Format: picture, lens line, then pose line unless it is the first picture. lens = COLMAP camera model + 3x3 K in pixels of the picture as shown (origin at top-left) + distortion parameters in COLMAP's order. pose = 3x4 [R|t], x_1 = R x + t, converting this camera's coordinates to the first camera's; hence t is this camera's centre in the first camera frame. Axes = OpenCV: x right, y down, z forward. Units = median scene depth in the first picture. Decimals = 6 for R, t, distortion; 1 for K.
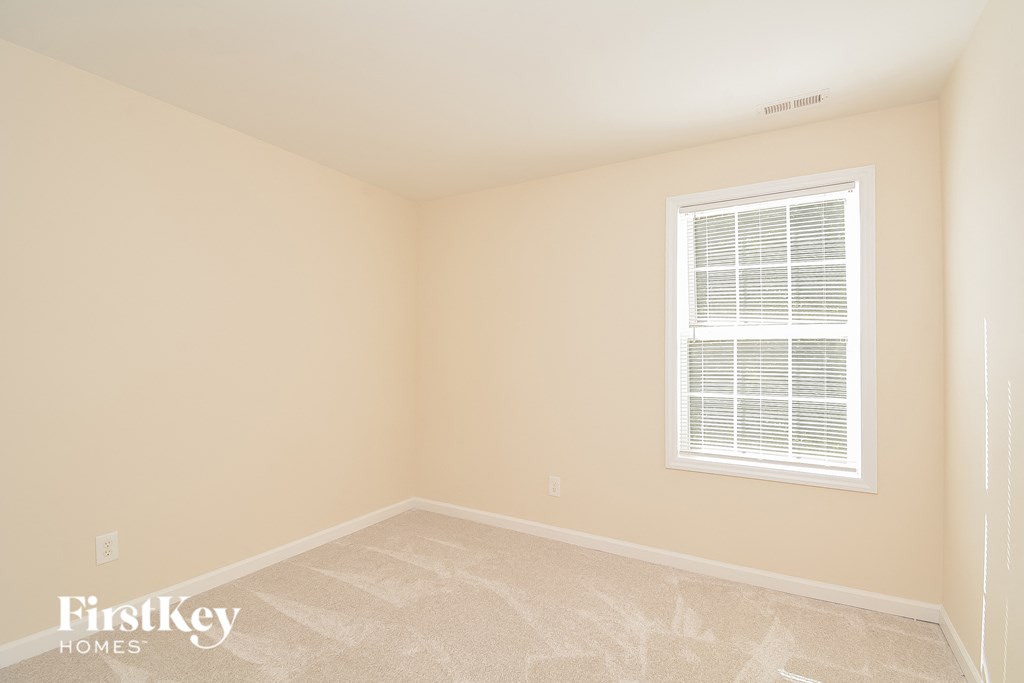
lens RADIAL K [[468.1, 0, 512.2], [0, 468.1, 342.6], [0, 0, 1]] dist [0.003240, -0.000037]
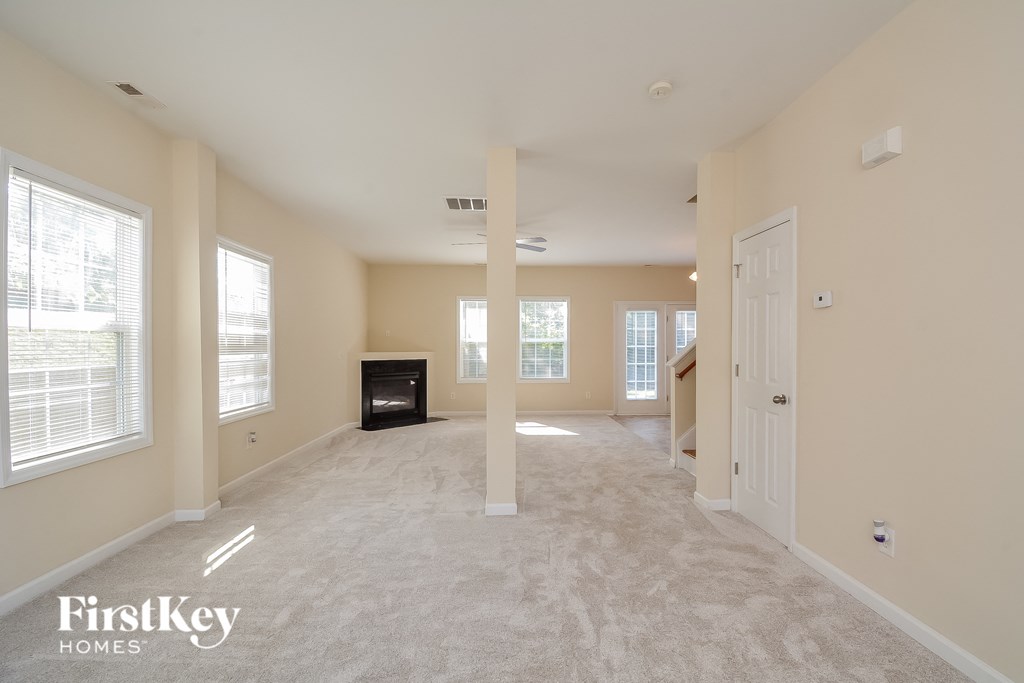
lens RADIAL K [[468.1, 0, 514.0], [0, 468.1, 345.2], [0, 0, 1]] dist [0.003240, -0.000037]
pose [[0.866645, 0.002815, 0.498918, -1.435383], [-0.002176, 0.999996, -0.001864, 0.021346], [-0.498921, 0.000530, 0.866647, -1.960162]]
